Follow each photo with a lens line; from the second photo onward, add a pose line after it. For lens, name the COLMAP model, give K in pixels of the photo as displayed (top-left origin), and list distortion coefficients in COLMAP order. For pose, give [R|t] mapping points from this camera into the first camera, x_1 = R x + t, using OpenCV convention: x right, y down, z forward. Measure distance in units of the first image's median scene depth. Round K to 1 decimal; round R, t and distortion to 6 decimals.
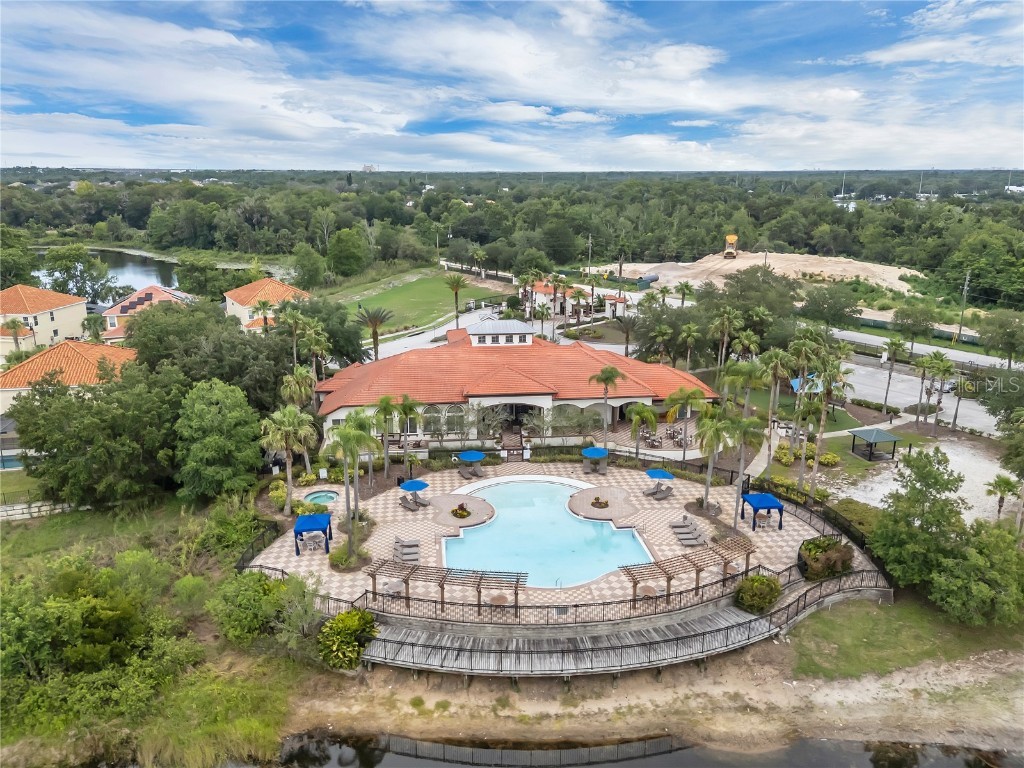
lens RADIAL K [[768.3, 0, 516.4], [0, 768.3, 386.3], [0, 0, 1]] dist [0.083764, -0.092905]
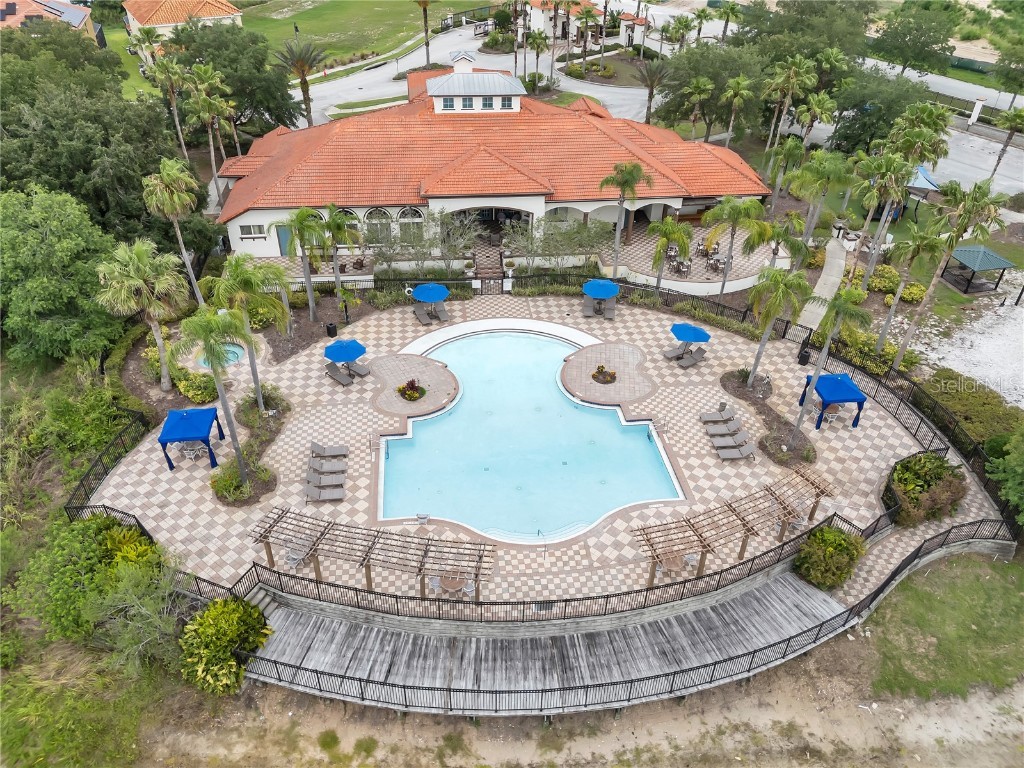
lens RADIAL K [[753.1, 0, 514.4], [0, 753.1, 379.9], [0, 0, 1]] dist [0.071450, -0.068082]
pose [[0.999826, 0.016550, 0.008637, 0.017921], [-0.018532, 0.935718, 0.352263, -0.094224], [-0.002252, -0.352361, 0.935861, 0.342939]]
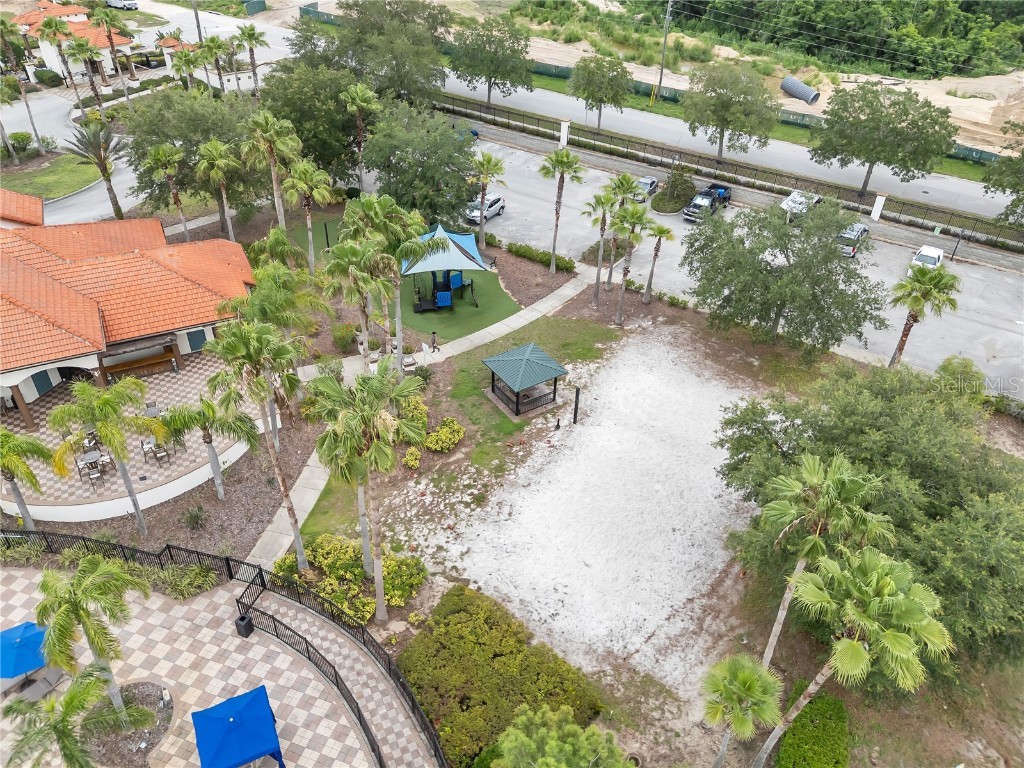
lens RADIAL K [[753.1, 0, 514.4], [0, 753.1, 379.9], [0, 0, 1]] dist [0.071450, -0.068082]
pose [[0.941567, -0.181573, 0.283696, 0.364206], [0.069009, 0.928385, 0.365155, -0.158117], [-0.329682, -0.324241, 0.886667, 0.630663]]
